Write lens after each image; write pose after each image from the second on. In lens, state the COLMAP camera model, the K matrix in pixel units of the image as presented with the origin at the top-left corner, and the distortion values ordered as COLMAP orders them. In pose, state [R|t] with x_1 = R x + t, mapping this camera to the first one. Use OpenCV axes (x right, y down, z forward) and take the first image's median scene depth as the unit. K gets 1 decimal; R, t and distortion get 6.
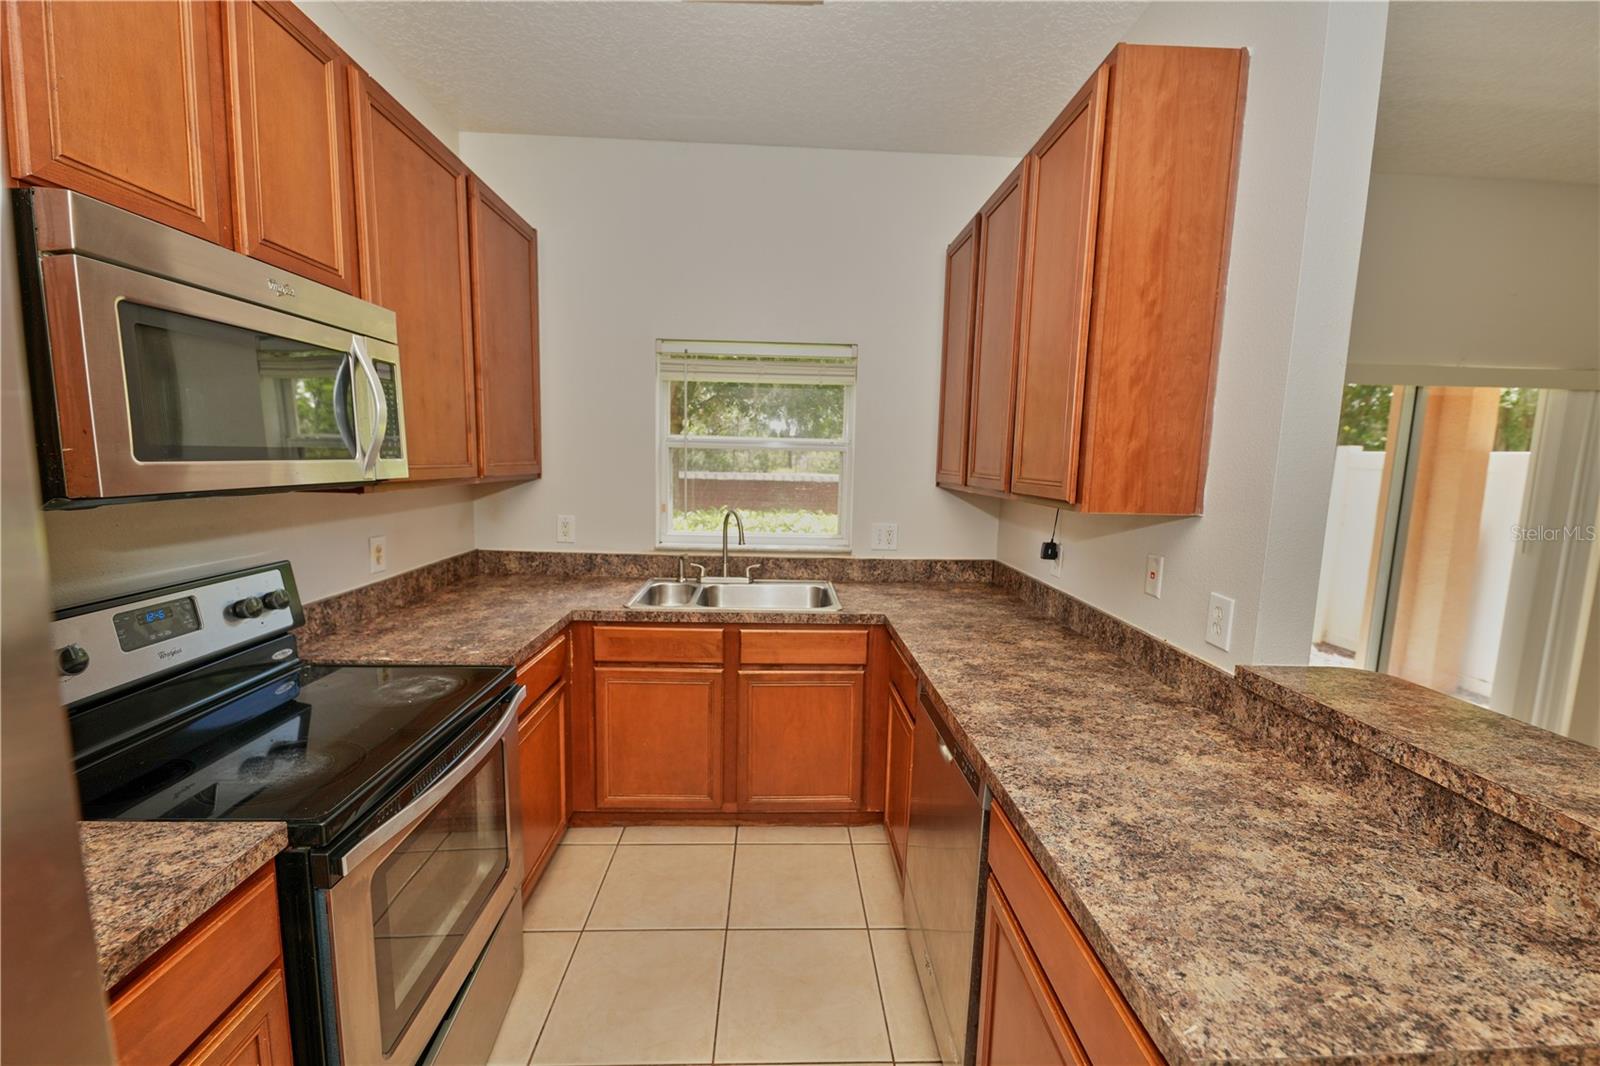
lens RADIAL K [[644.3, 0, 798.1], [0, 644.3, 528.5], [0, 0, 1]] dist [0.018954, 0.000180]
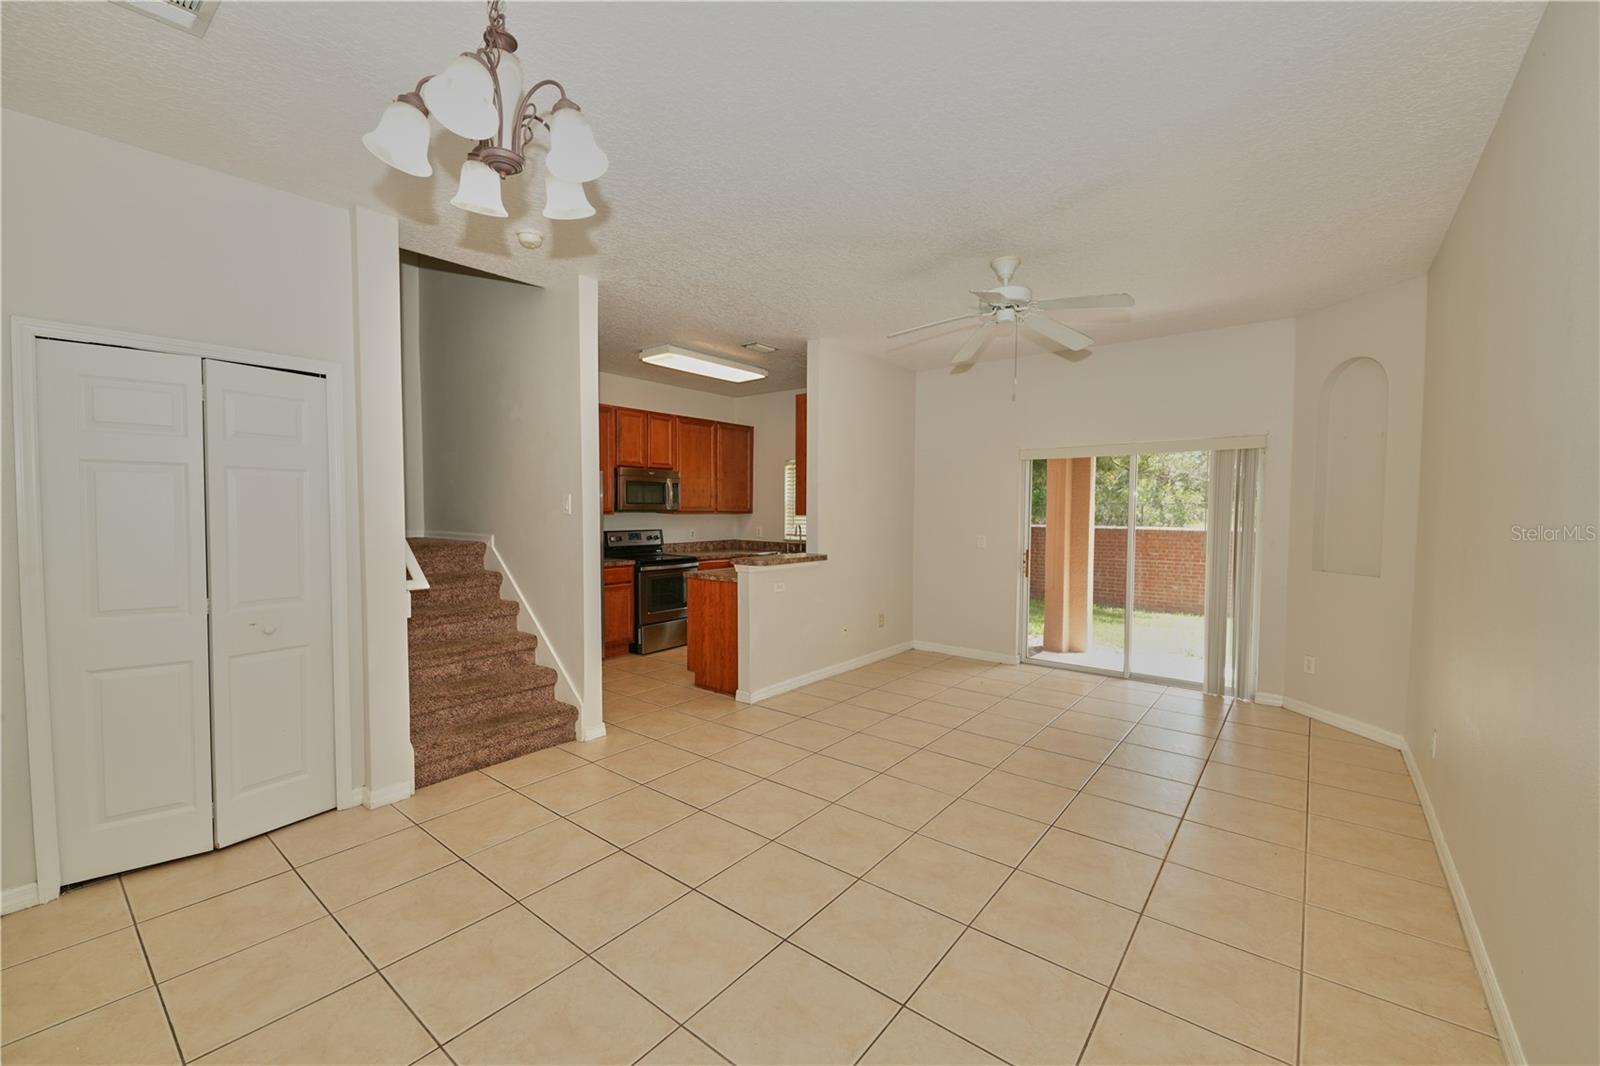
lens RADIAL K [[644.3, 0, 801.4], [0, 644.3, 529.3], [0, 0, 1]] dist [0.018954, 0.000180]
pose [[0.758884, 0.007217, -0.651186, 2.744301], [-0.063567, 0.995984, -0.063042, 0.266474], [0.648116, 0.089235, 0.756295, -1.646929]]
